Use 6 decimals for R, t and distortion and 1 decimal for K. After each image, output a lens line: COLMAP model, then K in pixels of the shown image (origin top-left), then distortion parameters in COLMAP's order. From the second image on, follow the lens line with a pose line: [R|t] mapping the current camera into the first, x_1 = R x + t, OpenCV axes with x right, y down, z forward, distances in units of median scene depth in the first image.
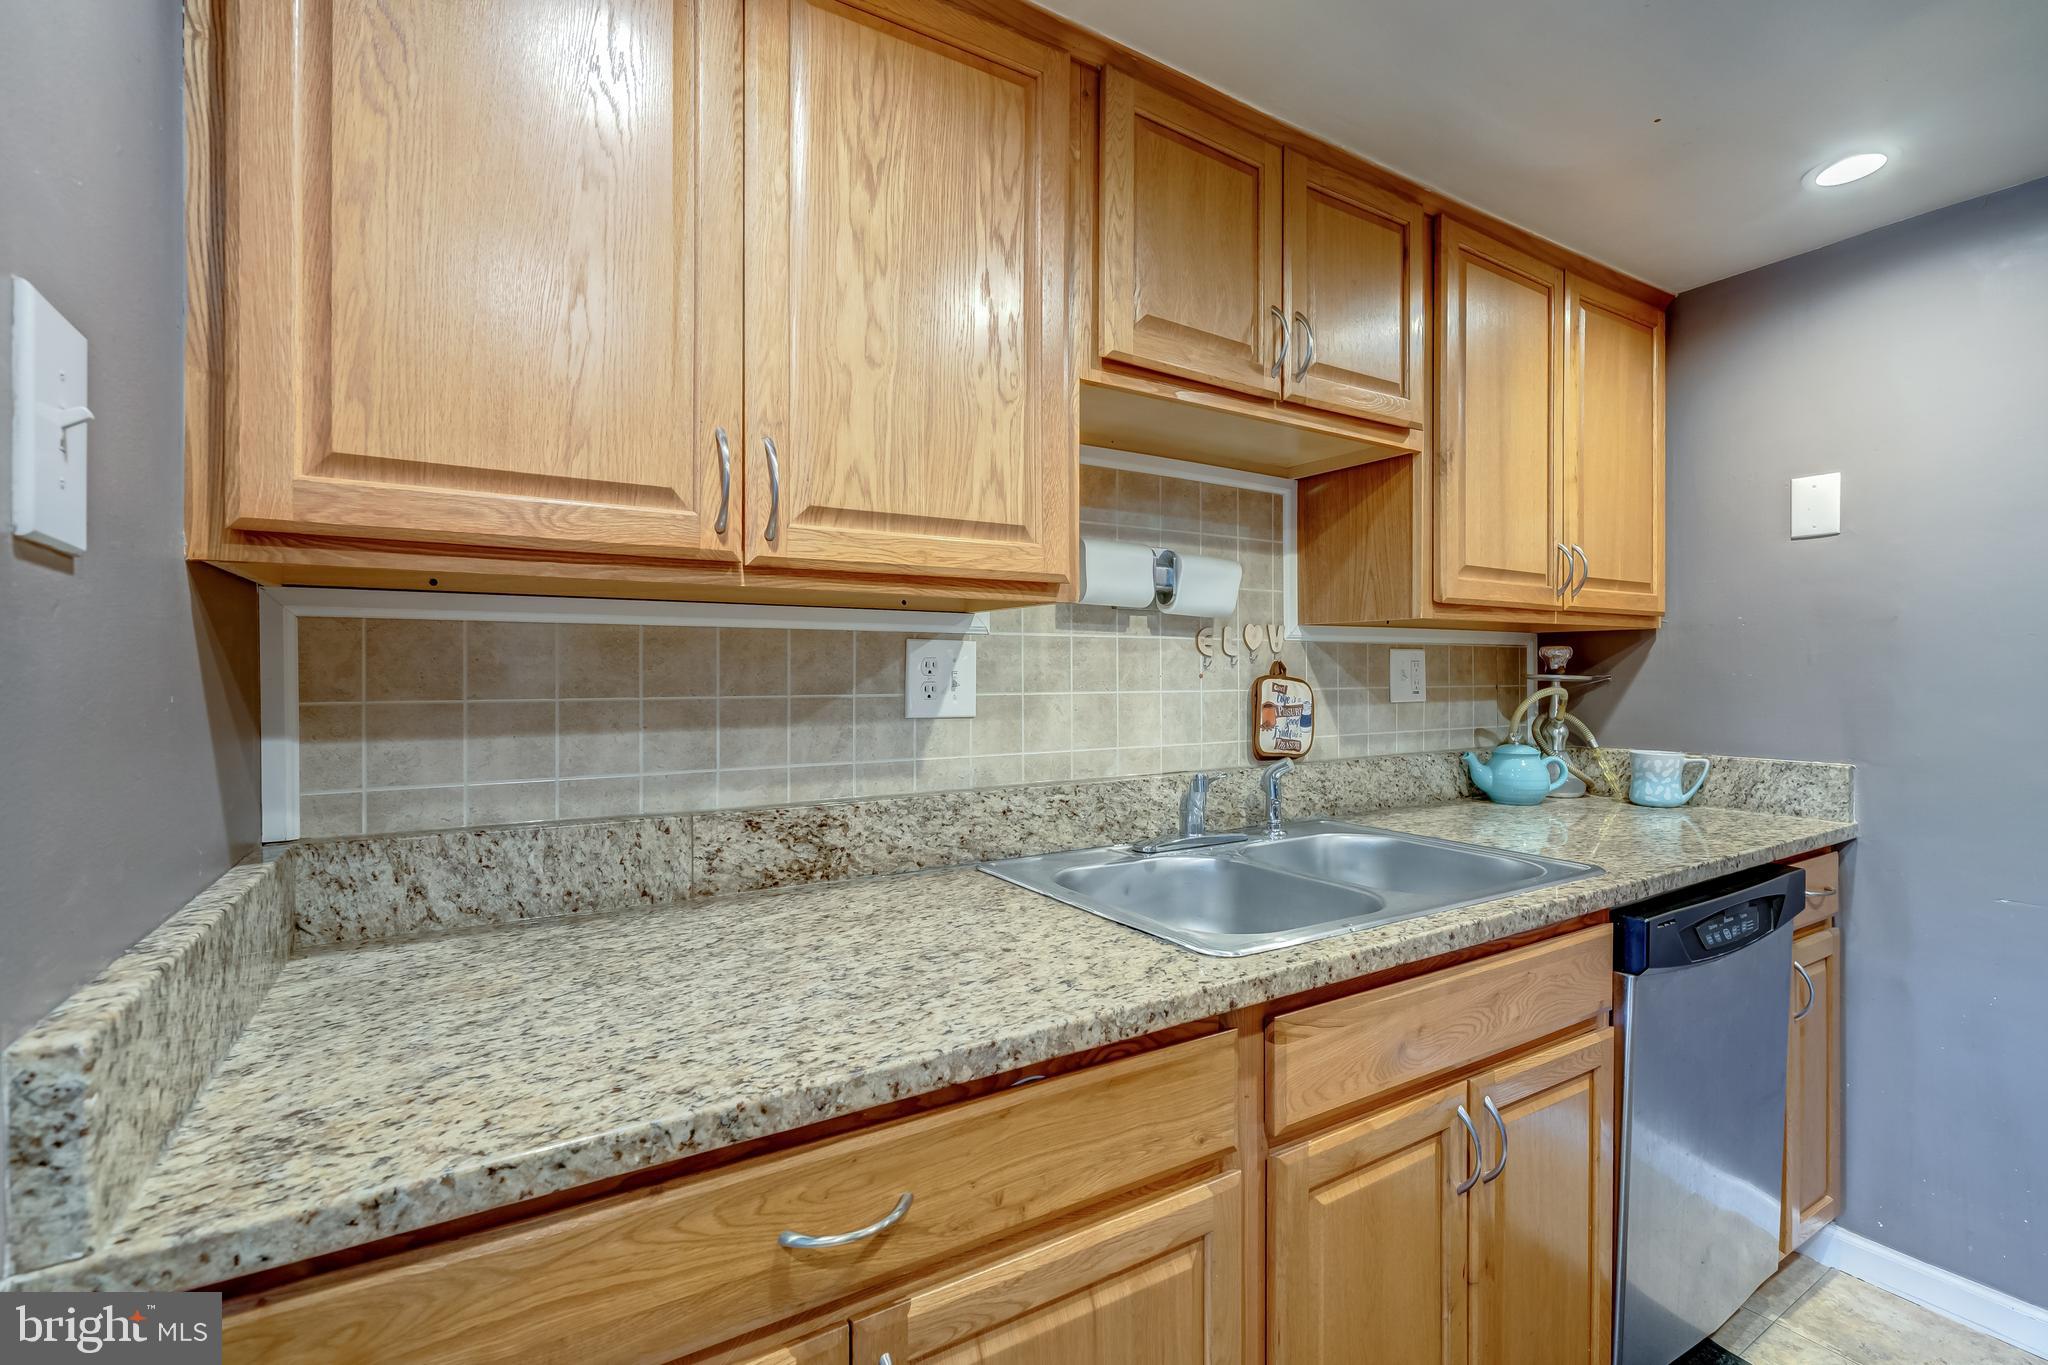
lens RADIAL K [[899.6, 0, 1019.5], [0, 899.6, 669.0], [0, 0, 1]] dist [-0.000274, -0.000035]
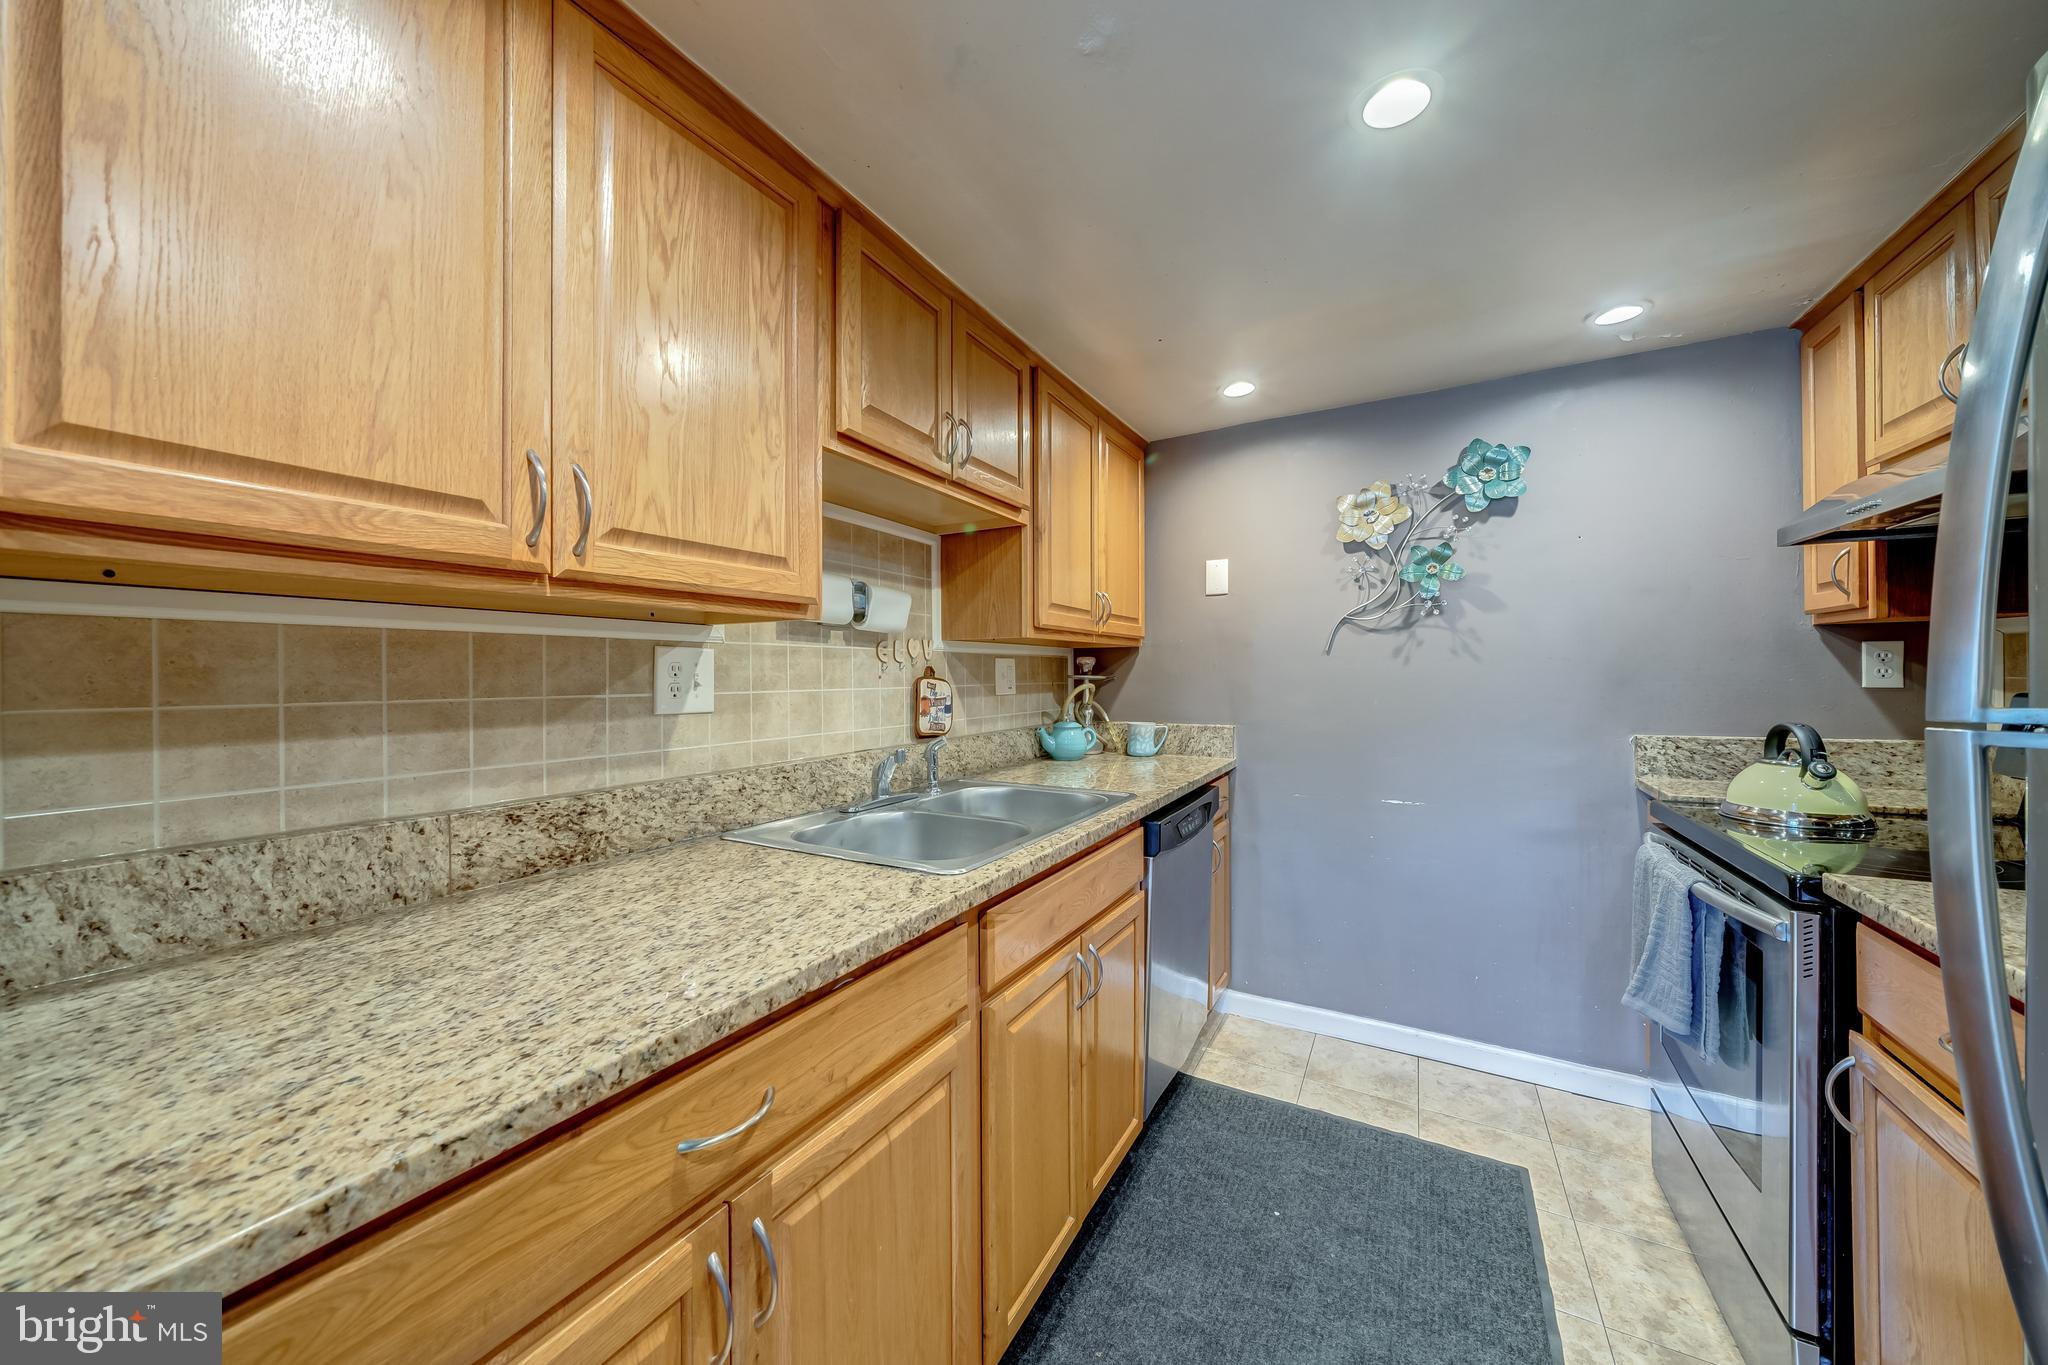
lens RADIAL K [[712.4, 0, 1011.5], [0, 712.4, 672.4], [0, 0, 1]] dist [-0.006495, 0.000066]
pose [[0.877571, -0.001896, 0.479443, -0.154390], [0.002137, 0.999998, 0.000044, 0.001405], [-0.479442, 0.000986, 0.877573, -0.018005]]
